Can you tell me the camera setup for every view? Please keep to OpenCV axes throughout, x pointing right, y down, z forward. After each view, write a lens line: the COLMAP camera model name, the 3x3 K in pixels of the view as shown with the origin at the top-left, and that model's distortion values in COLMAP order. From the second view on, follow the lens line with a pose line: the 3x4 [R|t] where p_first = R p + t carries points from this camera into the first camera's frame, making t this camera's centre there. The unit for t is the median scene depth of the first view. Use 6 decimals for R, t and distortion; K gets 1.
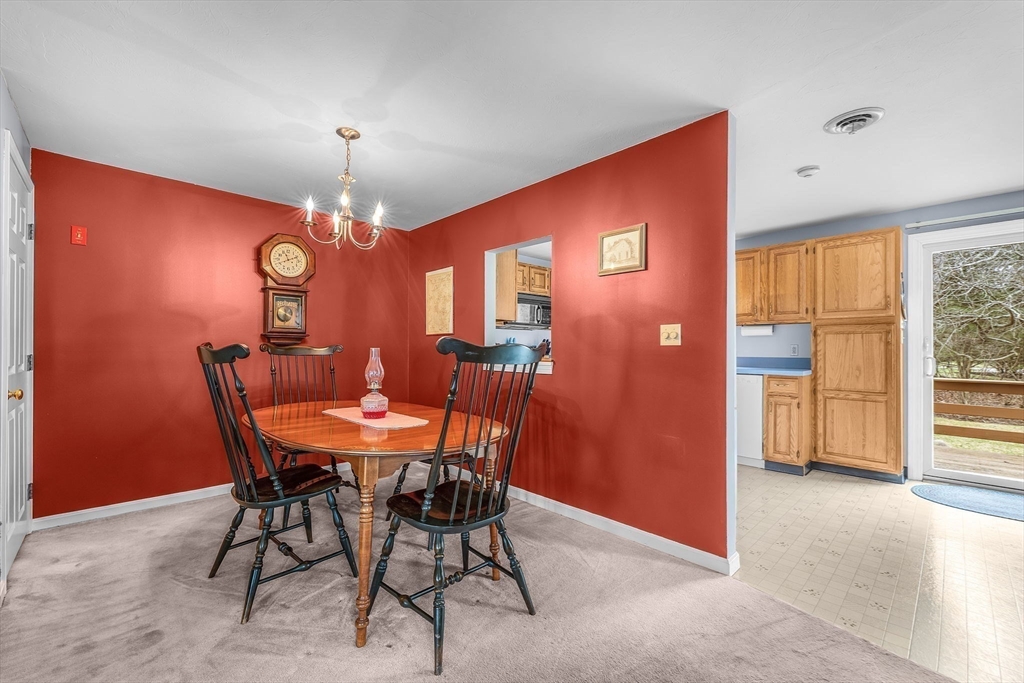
lens RADIAL K [[427.0, 0, 509.3], [0, 427.0, 348.5], [0, 0, 1]] dist [0.002076, -0.000611]
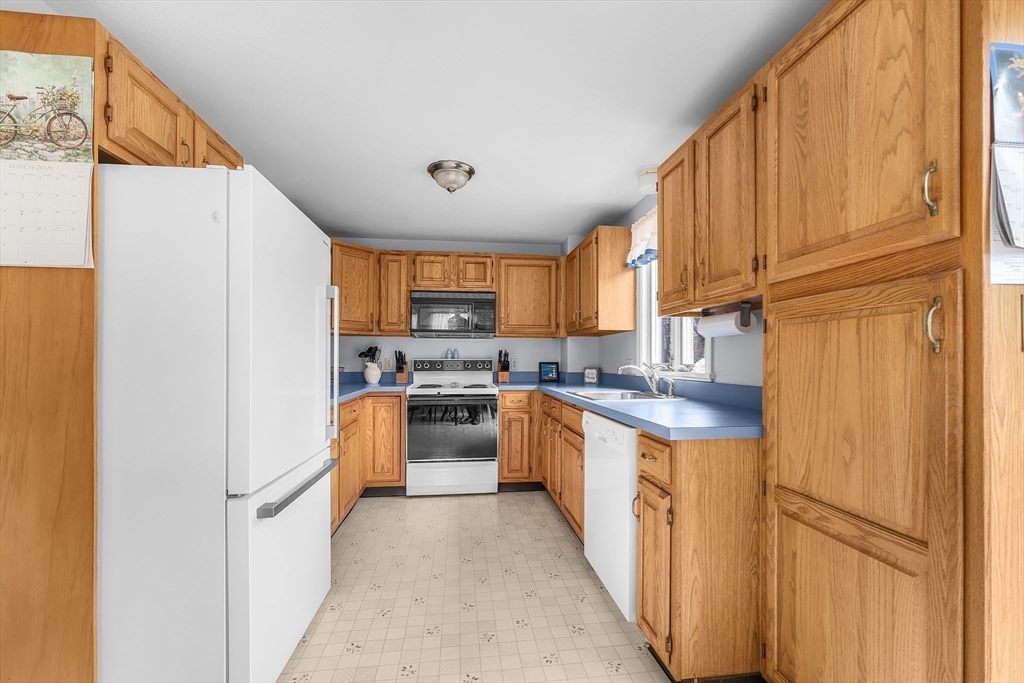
lens RADIAL K [[427.0, 0, 508.5], [0, 427.0, 359.1], [0, 0, 1]] dist [0.002076, -0.000611]
pose [[0.798094, -0.001846, -0.602531, 0.807050], [-0.000024, 0.999995, -0.003095, -0.005535], [0.602533, 0.002484, 0.798090, 0.622580]]
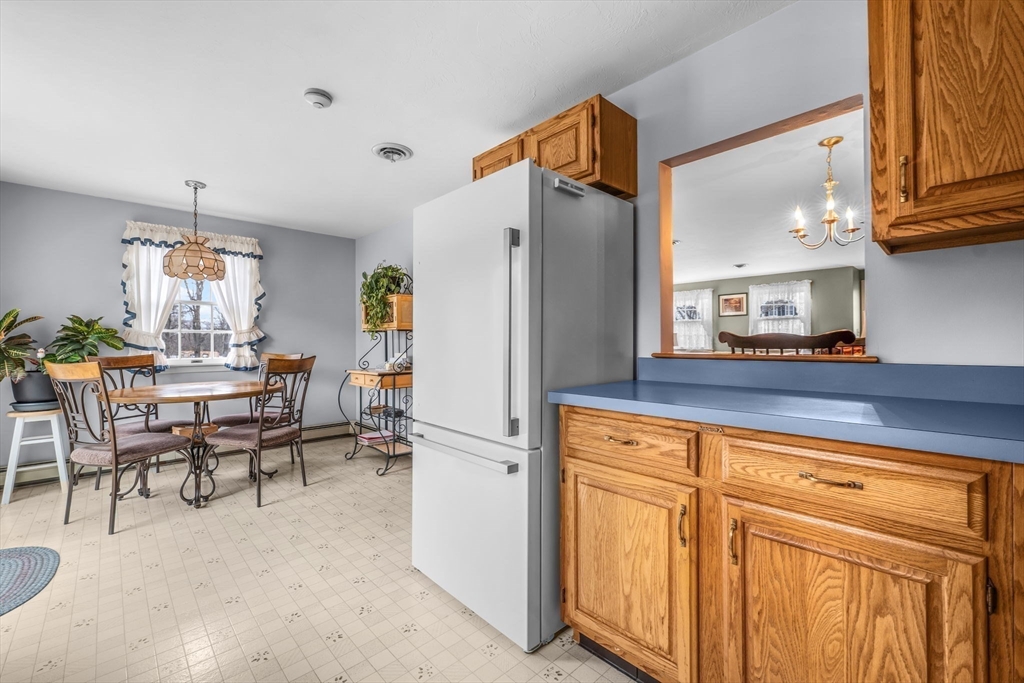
lens RADIAL K [[427.0, 0, 511.9], [0, 427.0, 339.9], [0, 0, 1]] dist [0.002076, -0.000611]
pose [[-0.999988, 0.001934, 0.004543, 0.281307], [0.001916, 0.999991, -0.003886, 0.005117], [-0.004550, -0.003878, -0.999982, 1.346413]]
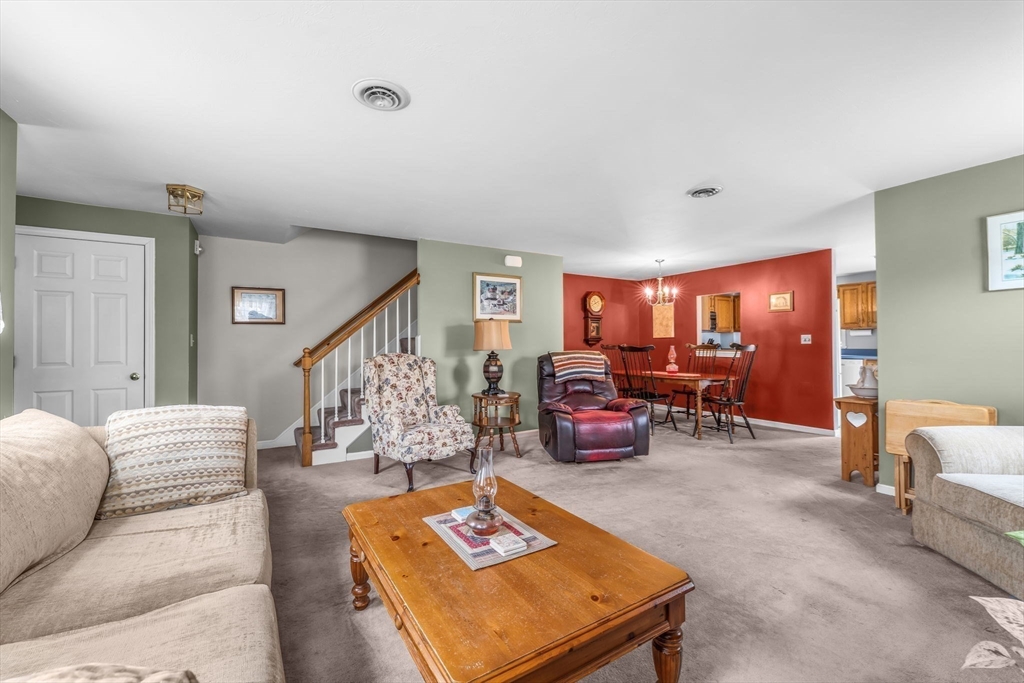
lens RADIAL K [[427.0, 0, 506.9], [0, 427.0, 339.9], [0, 0, 1]] dist [0.002076, -0.000611]
pose [[0.975782, -0.010348, -0.218498, -0.454853], [0.009088, 0.999936, -0.006770, -0.017430], [0.218554, 0.004621, 0.975814, -1.052816]]
